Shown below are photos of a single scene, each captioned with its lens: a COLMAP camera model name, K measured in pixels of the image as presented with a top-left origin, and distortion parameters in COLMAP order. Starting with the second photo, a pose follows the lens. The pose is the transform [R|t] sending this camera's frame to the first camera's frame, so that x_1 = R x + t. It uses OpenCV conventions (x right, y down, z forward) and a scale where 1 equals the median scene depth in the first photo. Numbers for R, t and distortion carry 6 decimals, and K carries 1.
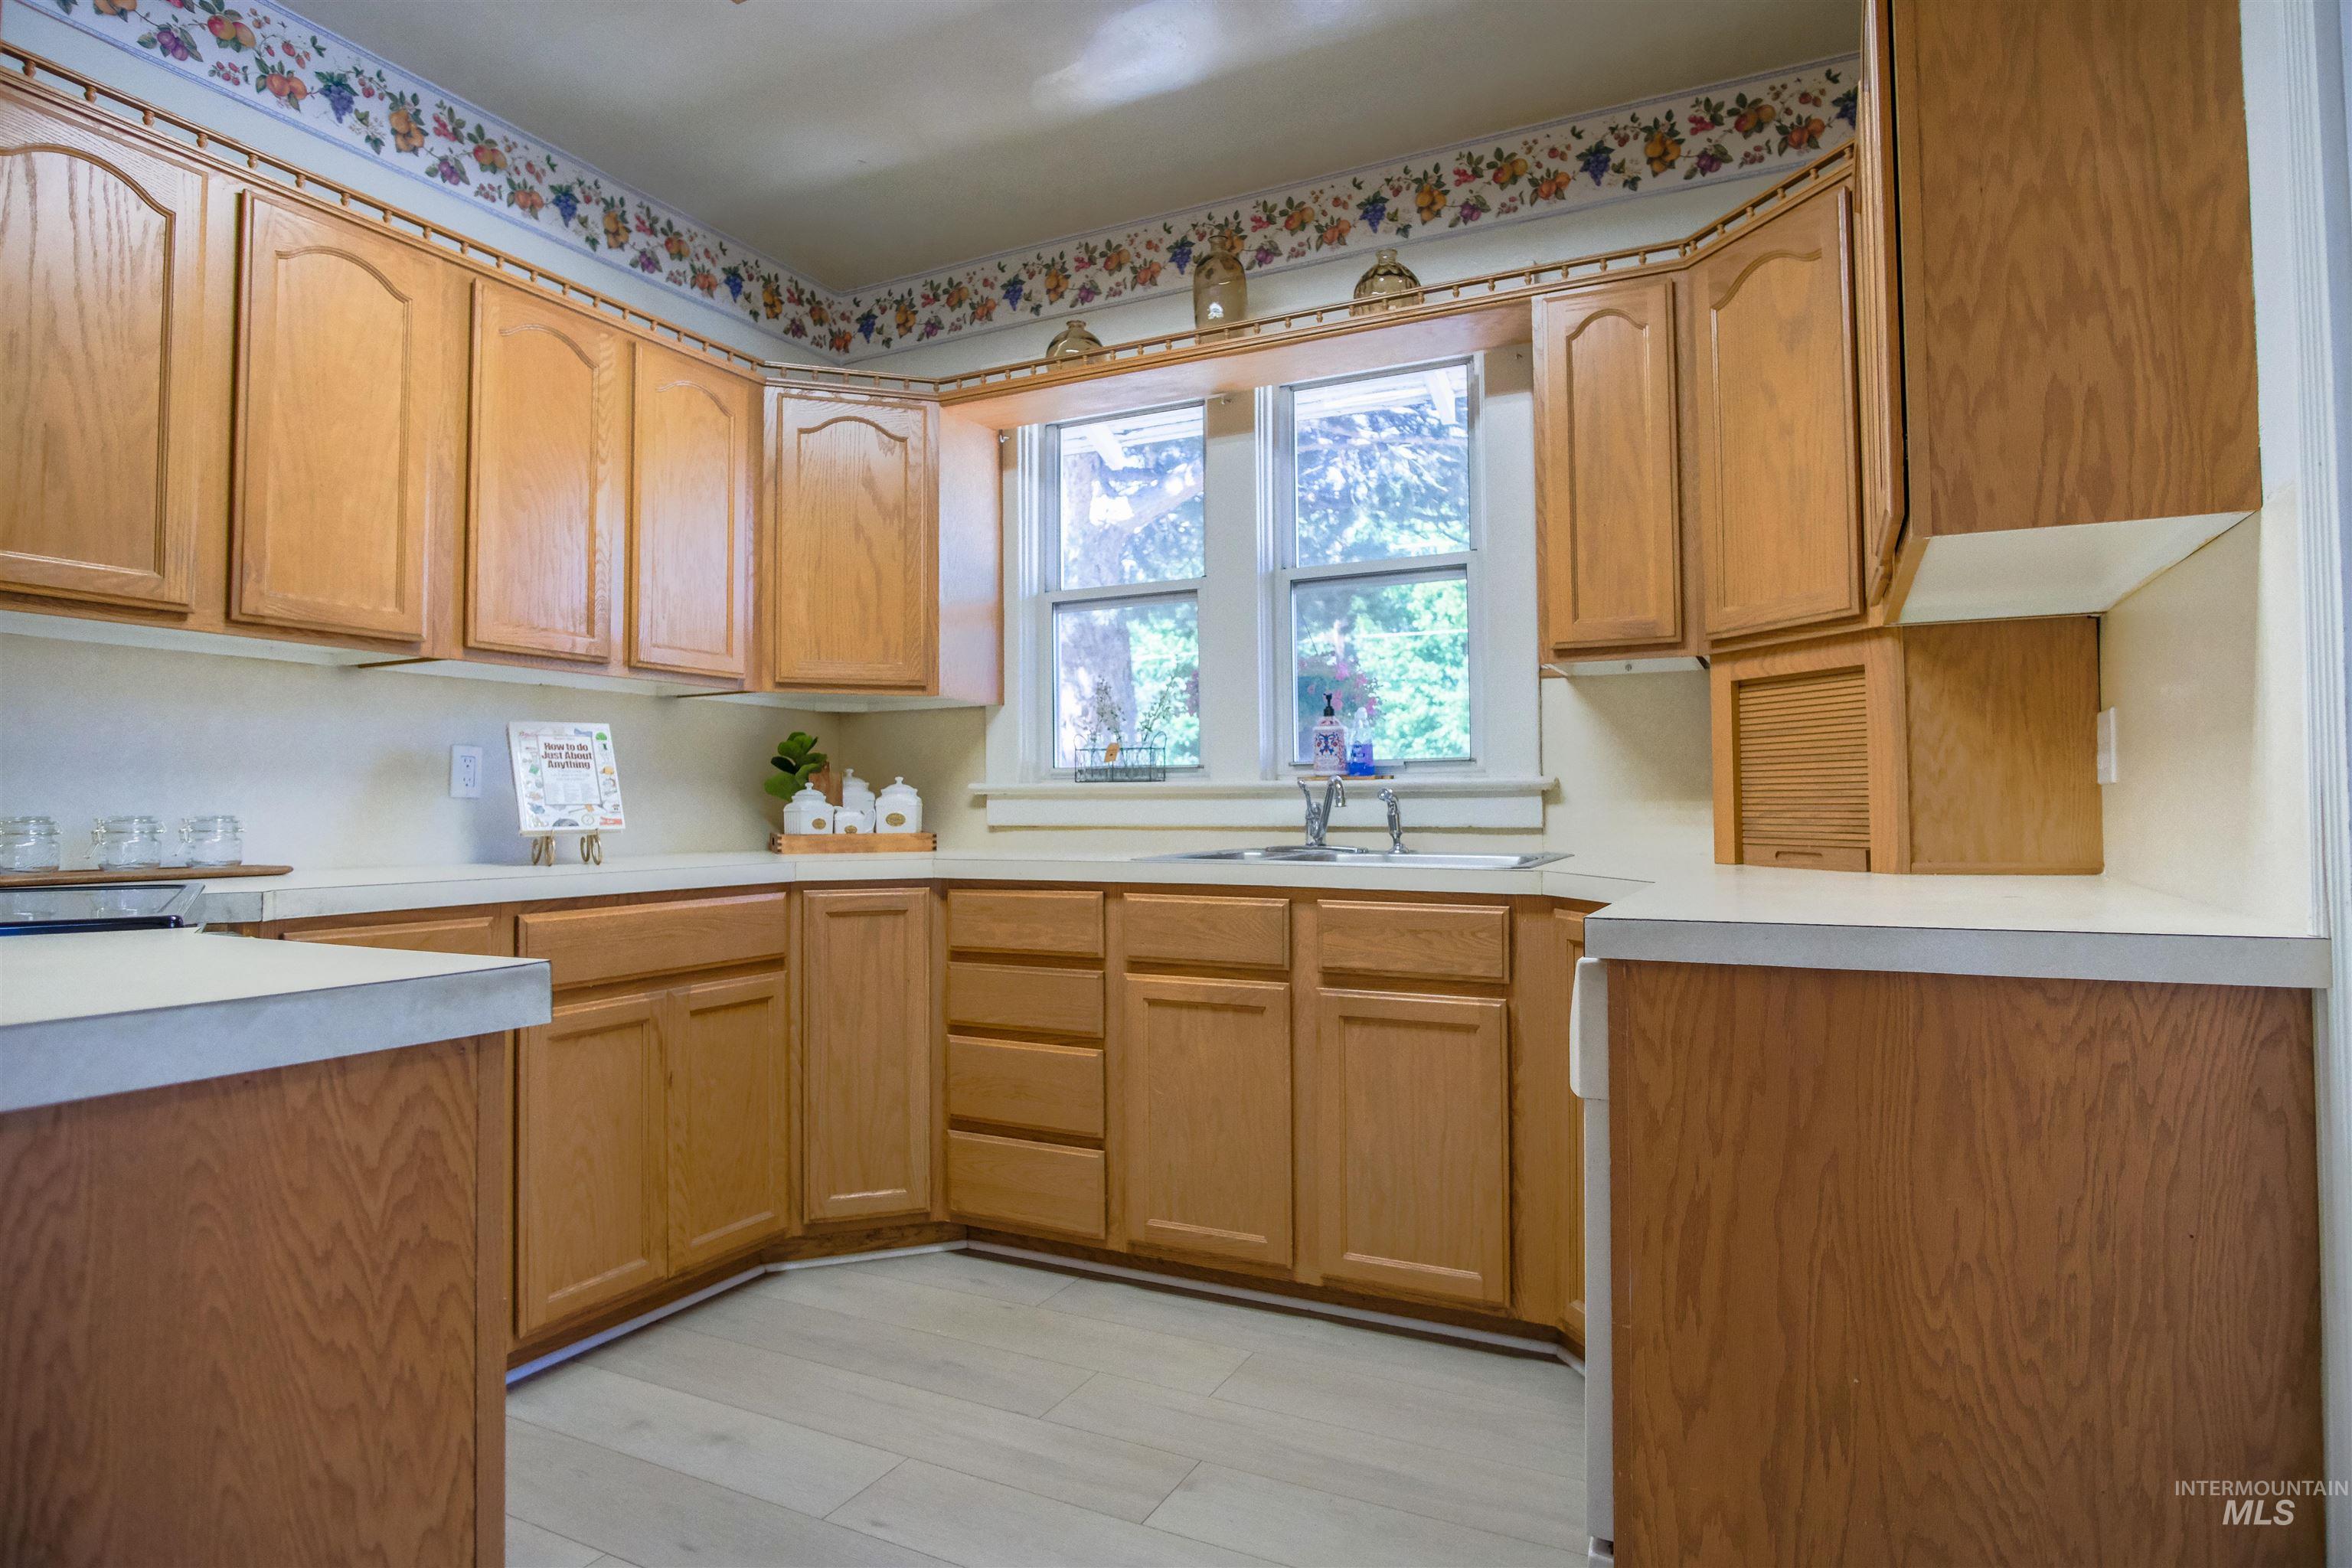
lens RADIAL K [[1274.4, 0, 1192.7], [0, 1274.4, 767.0], [0, 0, 1]] dist [-0.034520, 0.011576]
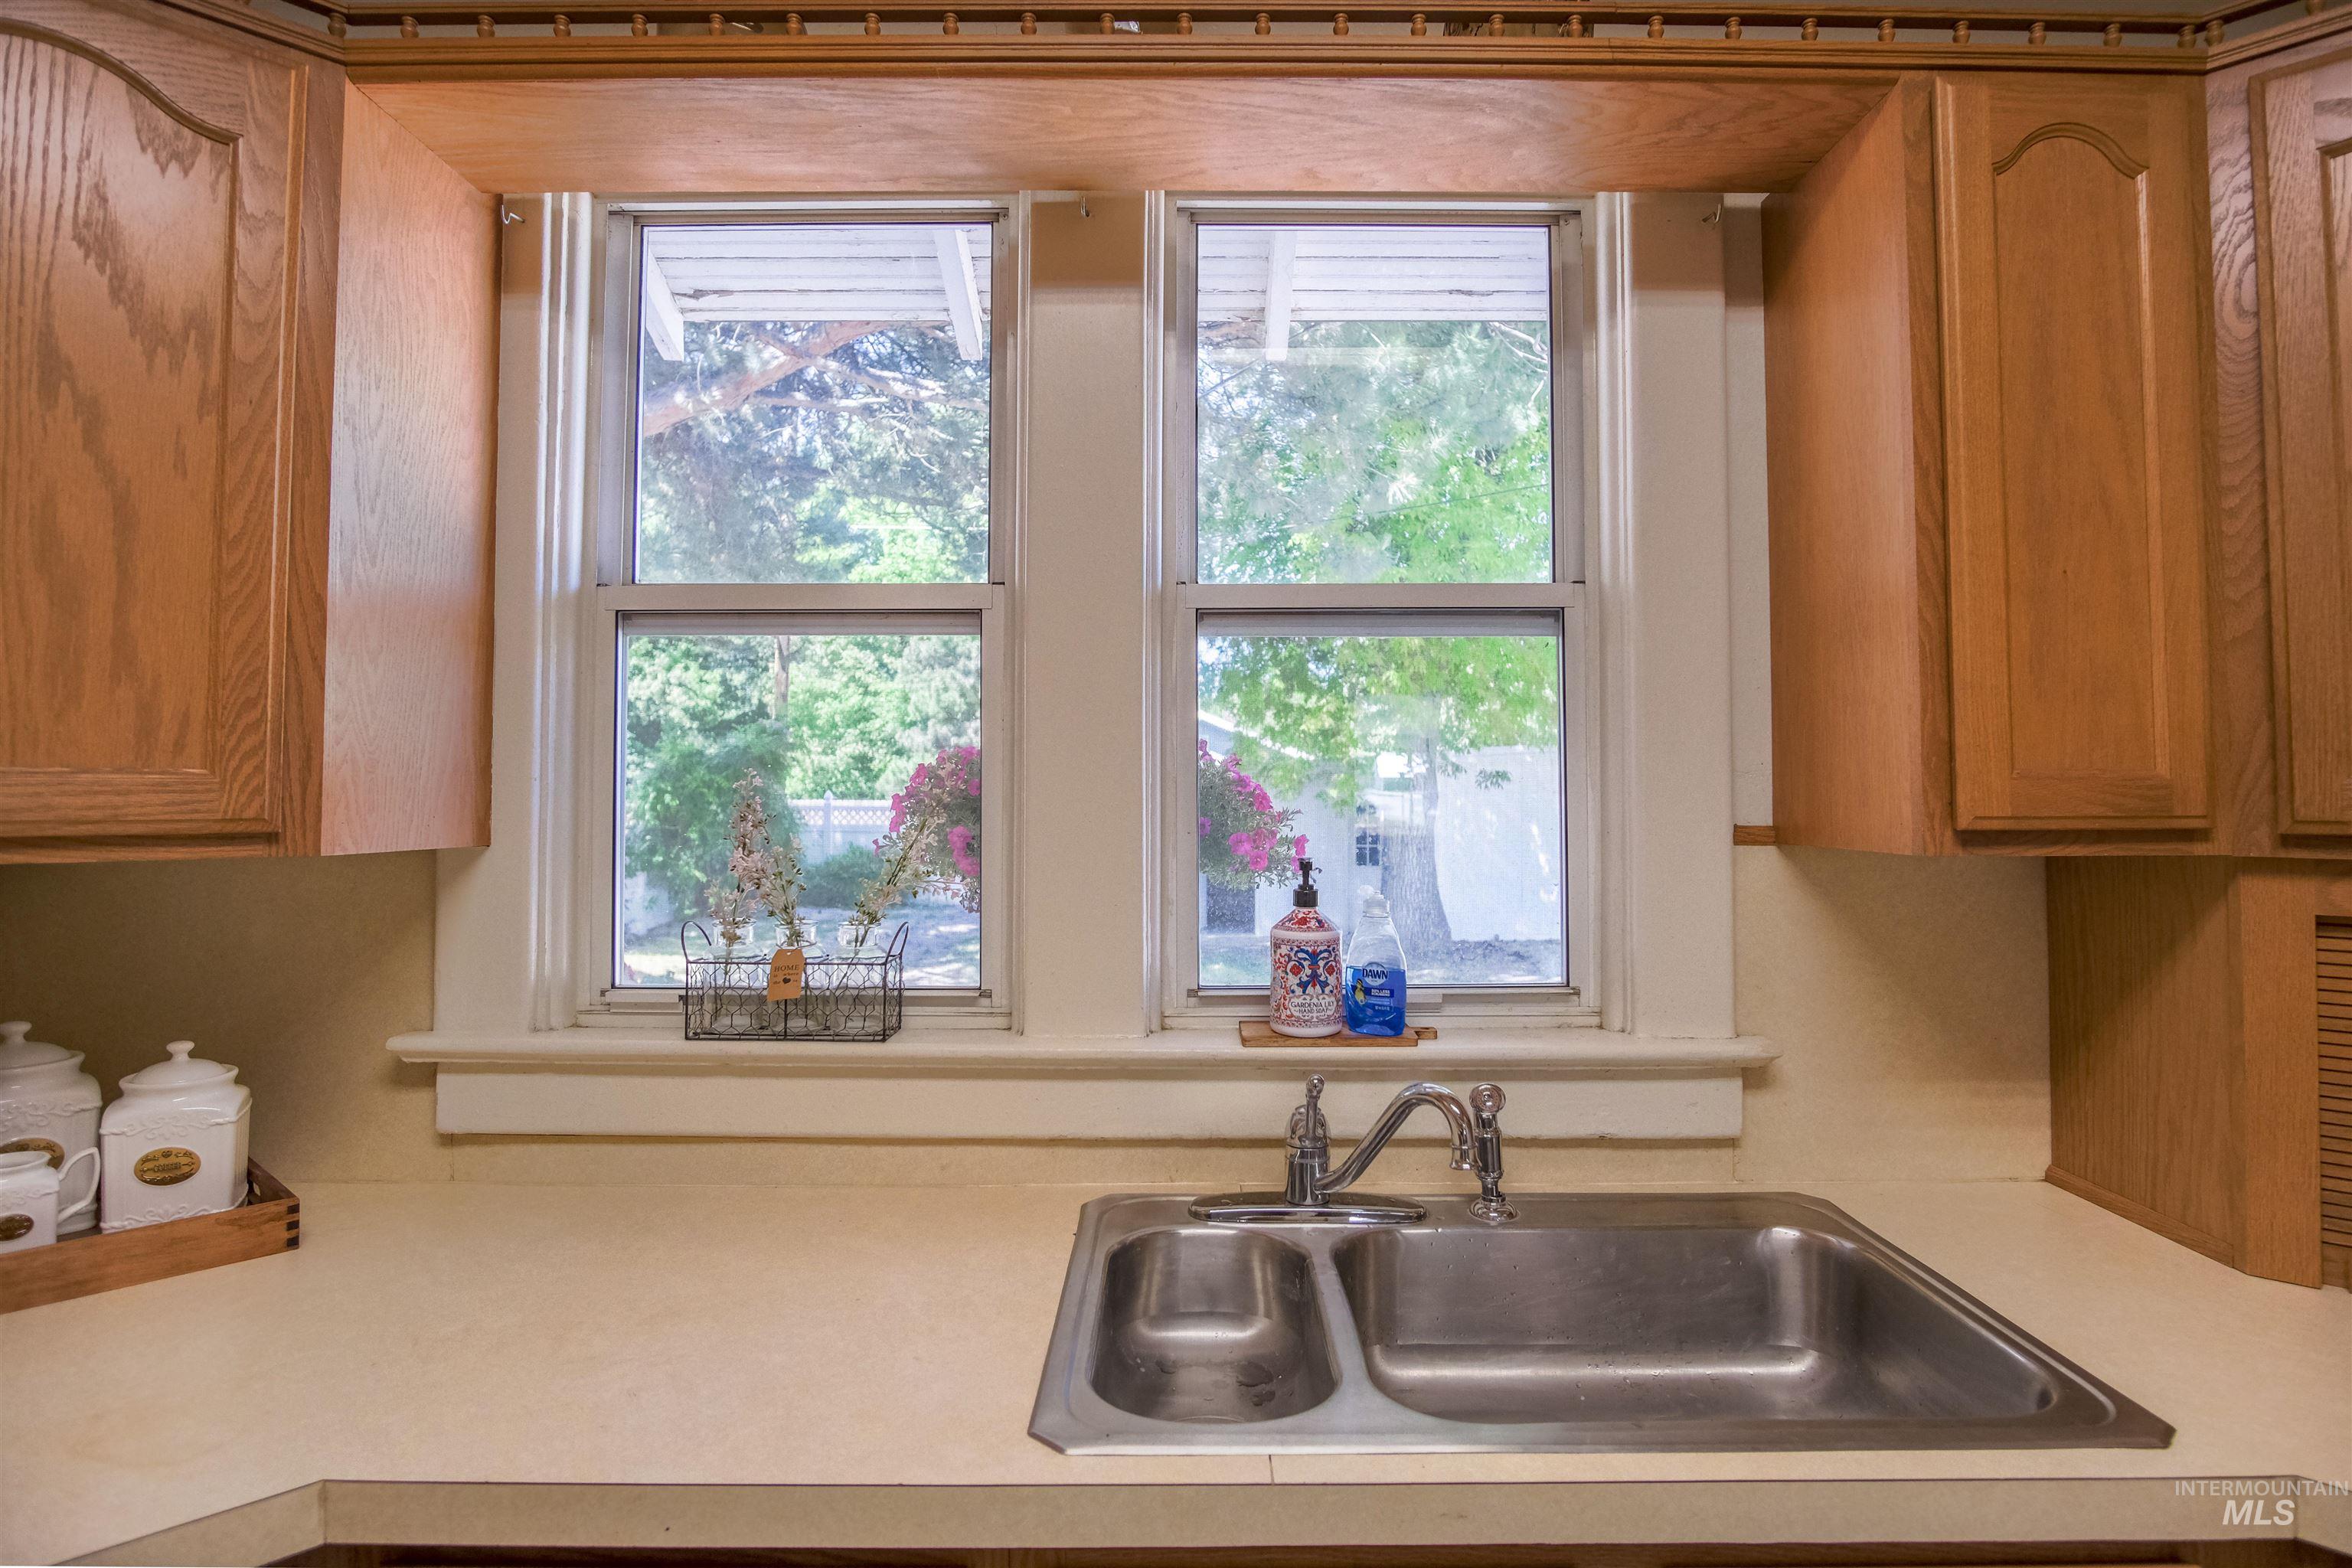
lens RADIAL K [[1260.6, 0, 1189.4], [0, 1260.6, 742.2], [0, 0, 1]] dist [-0.024257, 0.000704]
pose [[0.895709, 0.022732, 0.444060, -0.159953], [-0.019977, 0.999741, -0.010881, -0.106588], [-0.444192, 0.000875, 0.895931, 0.671818]]
